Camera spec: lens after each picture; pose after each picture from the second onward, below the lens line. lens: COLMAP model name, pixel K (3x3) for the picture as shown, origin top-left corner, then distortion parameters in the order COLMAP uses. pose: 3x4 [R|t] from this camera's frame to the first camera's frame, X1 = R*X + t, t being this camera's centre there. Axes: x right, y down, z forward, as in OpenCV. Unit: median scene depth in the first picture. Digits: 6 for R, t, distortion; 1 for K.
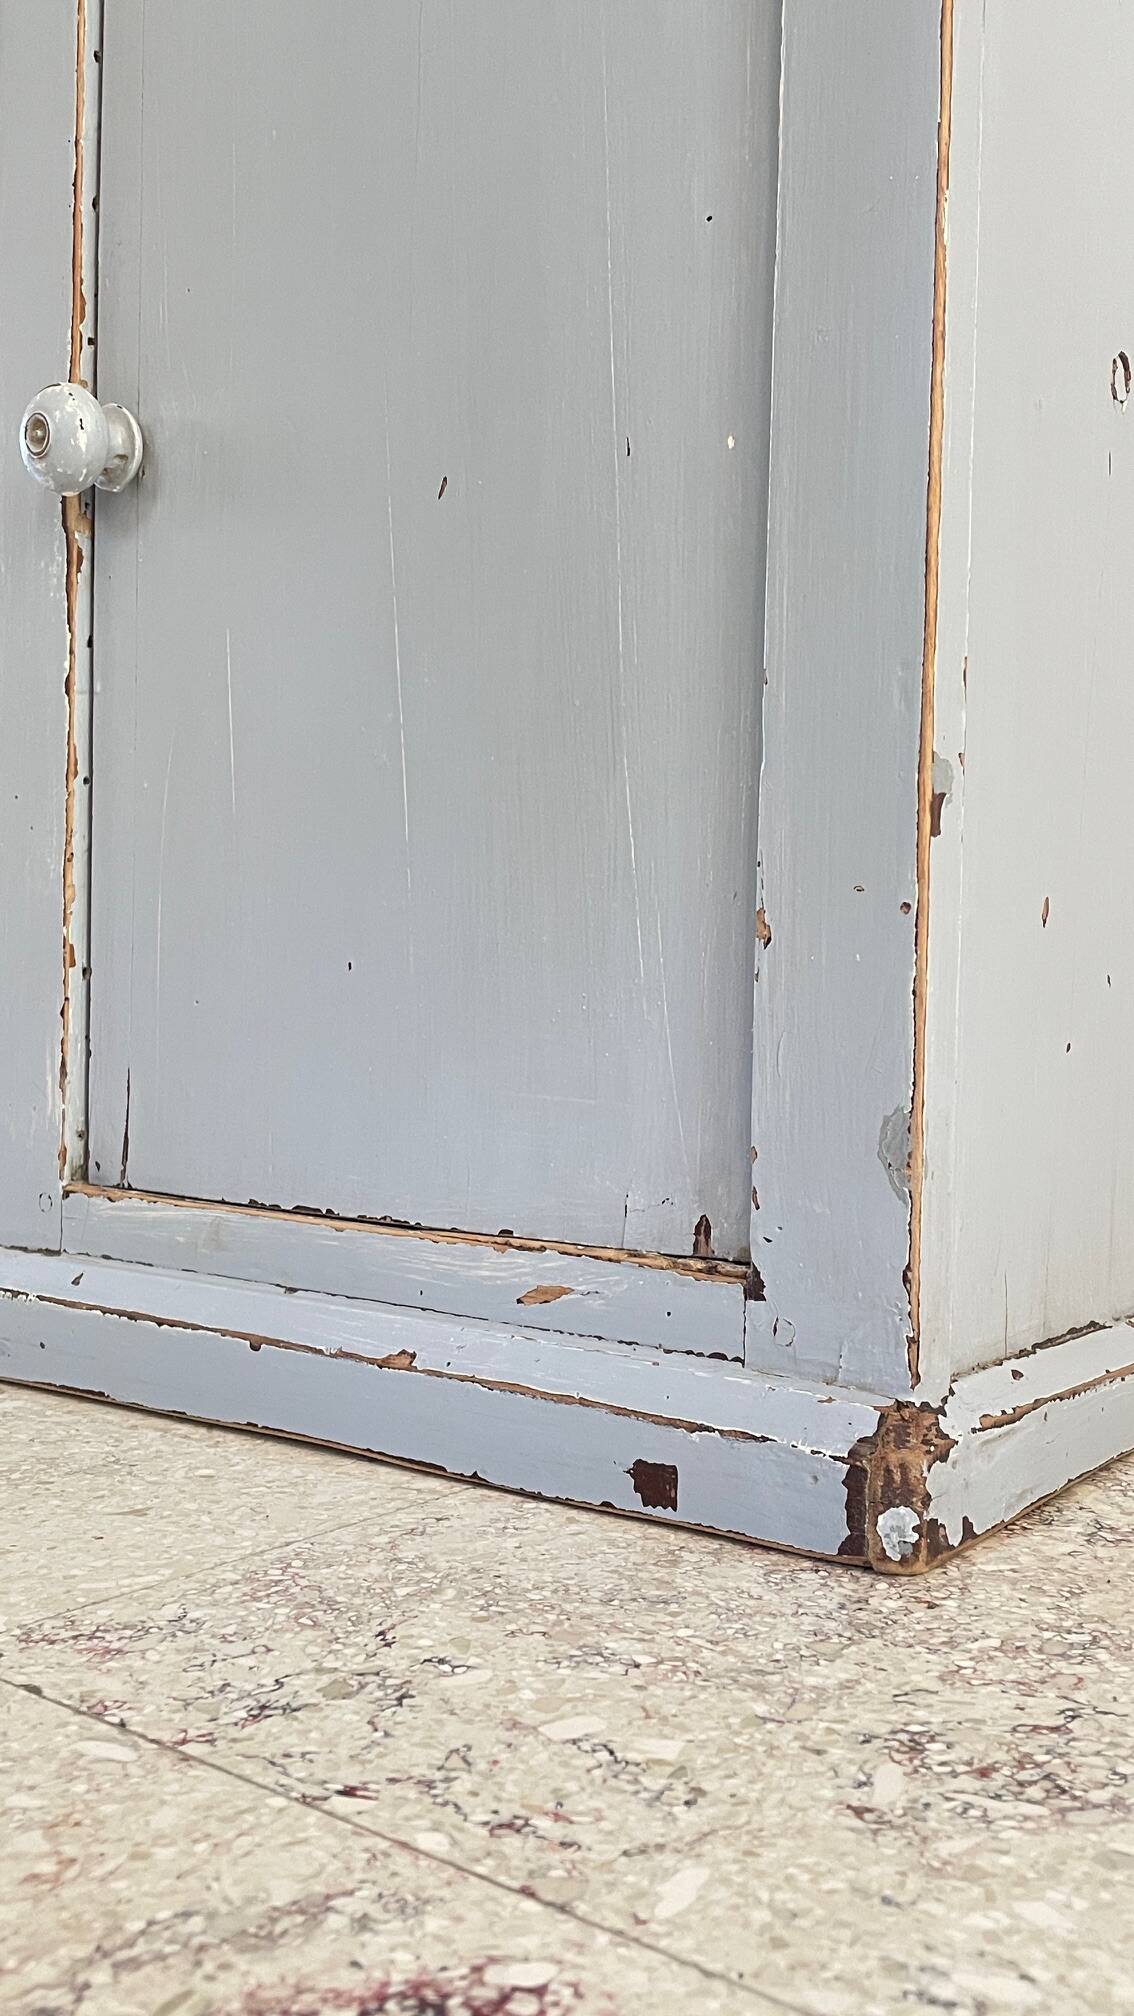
lens RADIAL K [[1917.8, 0, 577.8], [0, 1917.8, 1021.4], [0, 0, 1]] dist [0.044448, 0.000000]
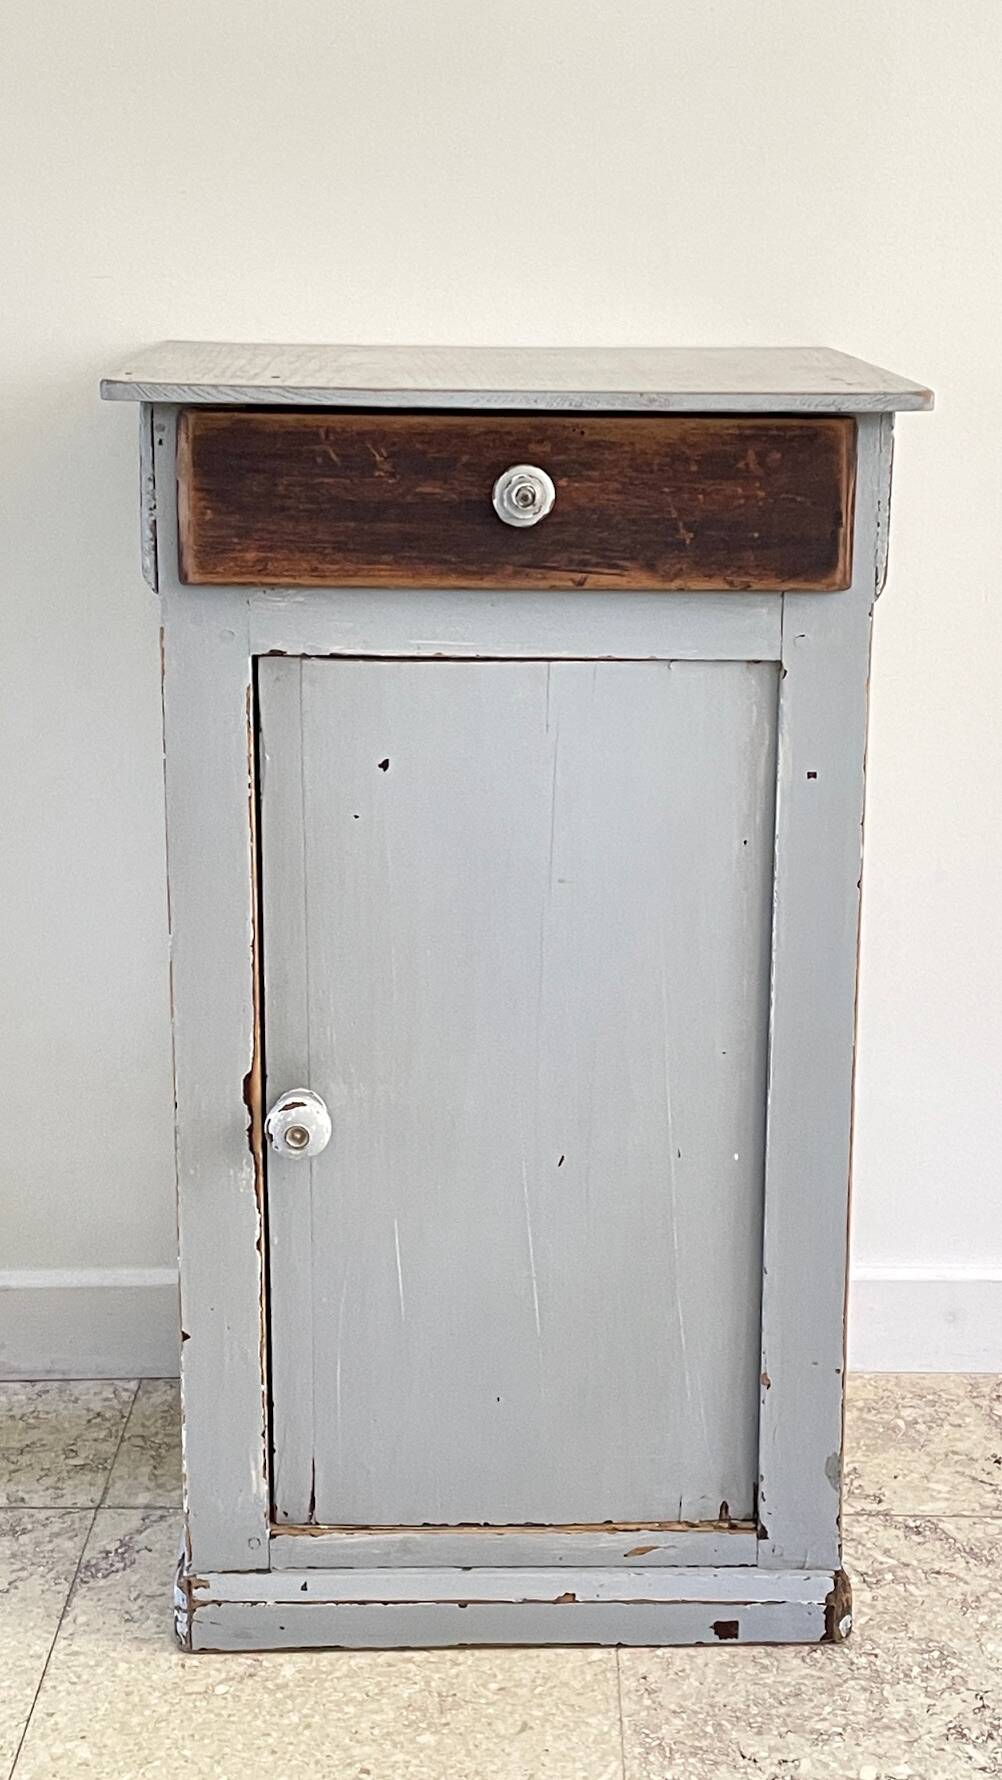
lens RADIAL K [[2579.4, 0, 492.7], [0, 2579.4, 888.1], [0, 0, 1]] dist [0.066105, 0.000000]
pose [[0.783630, -0.180019, 0.594573, -1.756982], [0.023401, 0.964968, 0.261322, -1.338717], [-0.620787, -0.190866, 0.760390, -0.905260]]
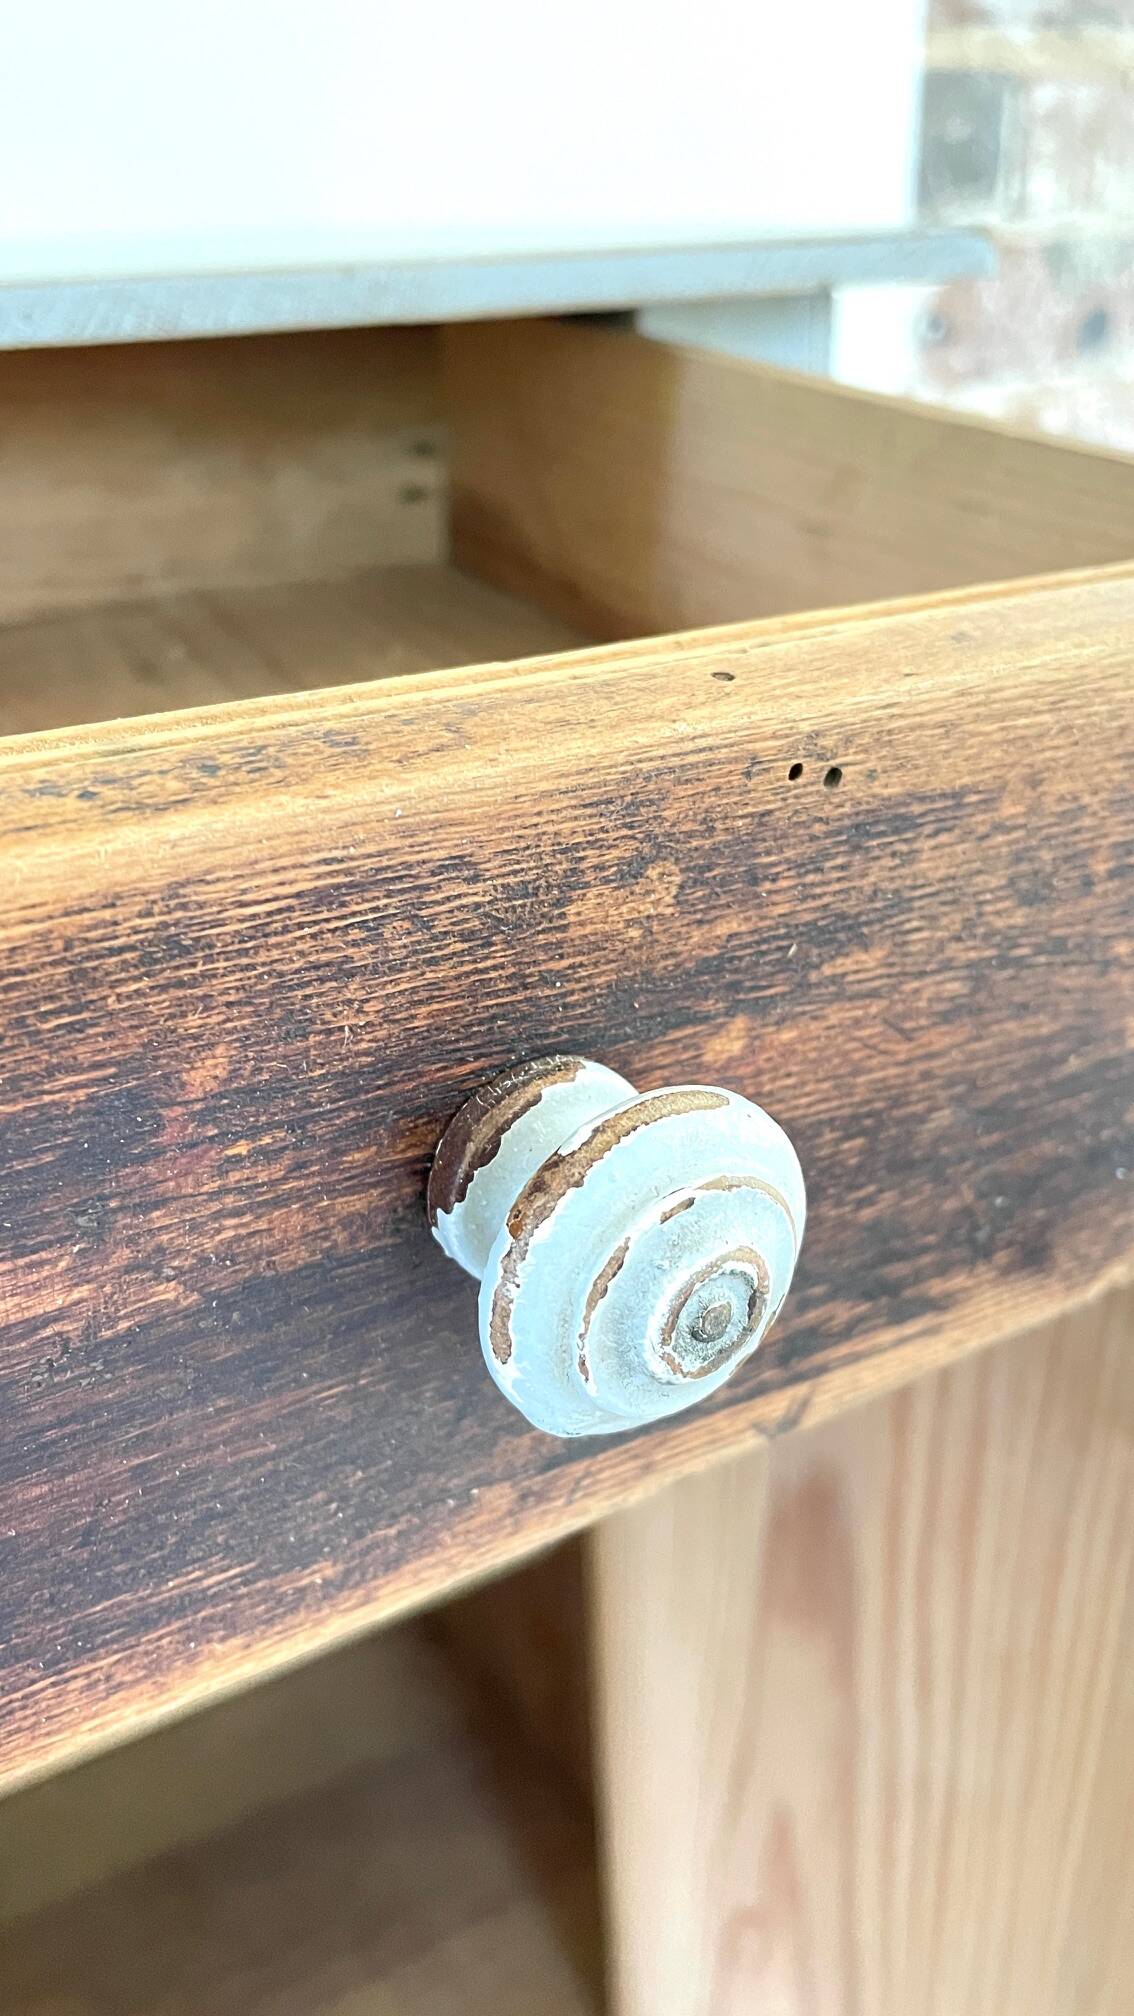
lens RADIAL K [[1606.2, 0, 560.1], [0, 1606.2, 1013.8], [0, 0, 1]] dist [0.023940, -0.002504]
pose [[0.405070, -0.486232, 0.774272, -0.326244], [0.014547, 0.850180, 0.526291, -1.214593], [-0.914170, -0.201921, 0.351456, 1.027733]]
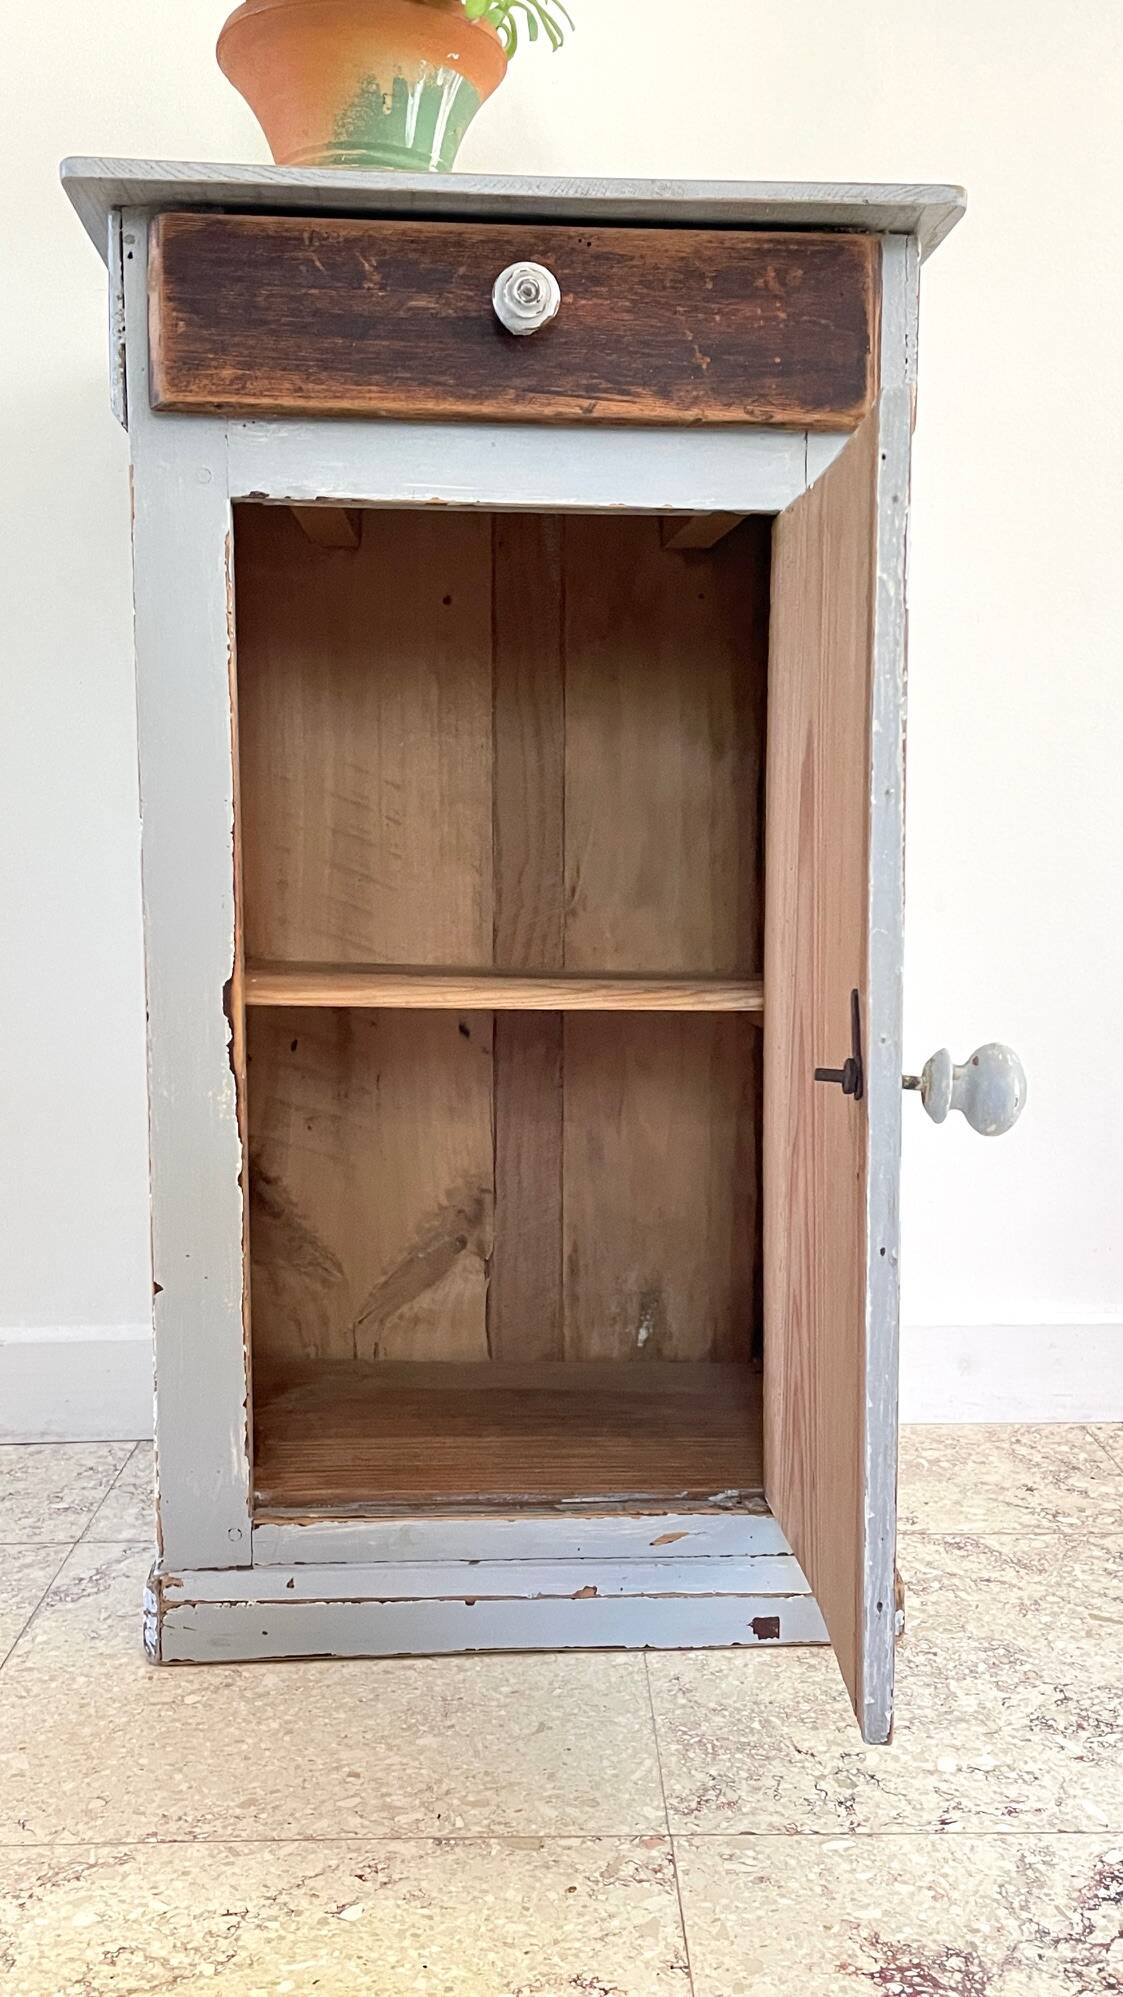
lens RADIAL K [[1899.7, 0, 553.4], [0, 1899.7, 1040.5], [0, 0, 1]] dist [0.044448, 0.000000]
pose [[0.764298, -0.095028, 0.637823, -1.292080], [0.028847, 0.993131, 0.113398, -0.570301], [-0.644217, -0.068270, 0.761790, -0.286476]]
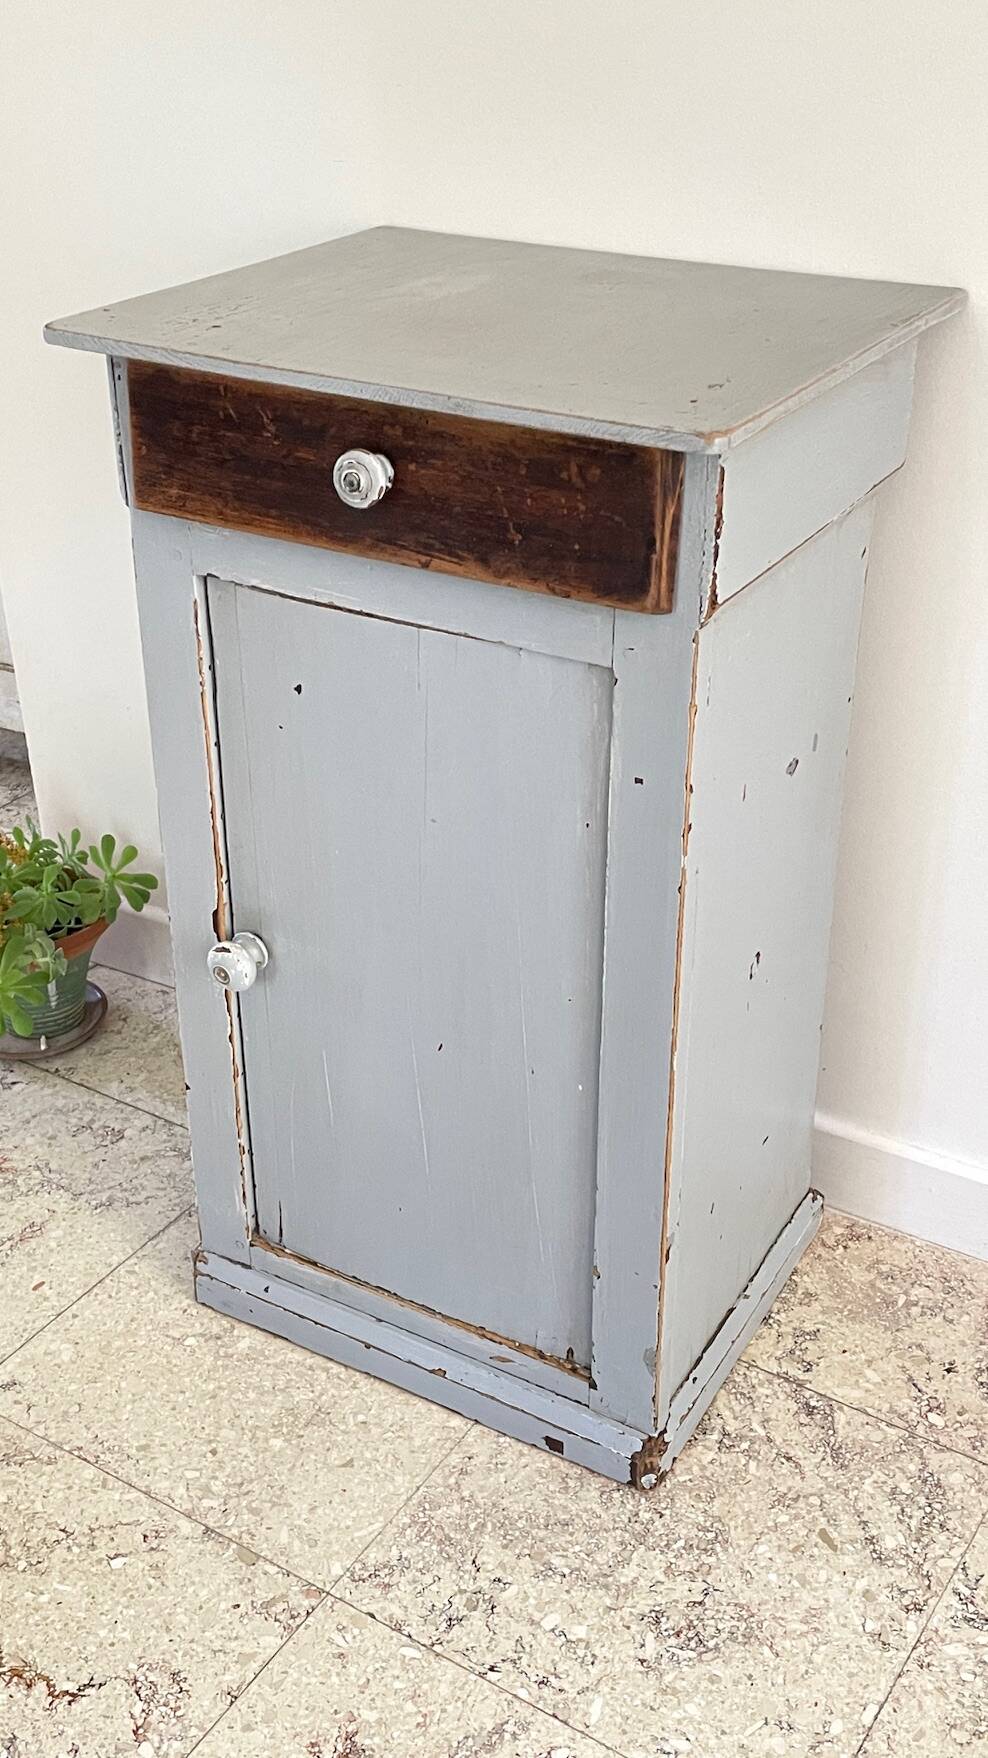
lens RADIAL K [[1884.5, 0, 477.0], [0, 1884.5, 934.0], [0, 0, 1]] dist [0.062676, 0.000000]
pose [[0.993924, -0.076247, 0.079387, -0.210811], [0.027797, 0.871720, 0.489215, -1.590532], [-0.106504, -0.484035, 0.868543, -0.853030]]
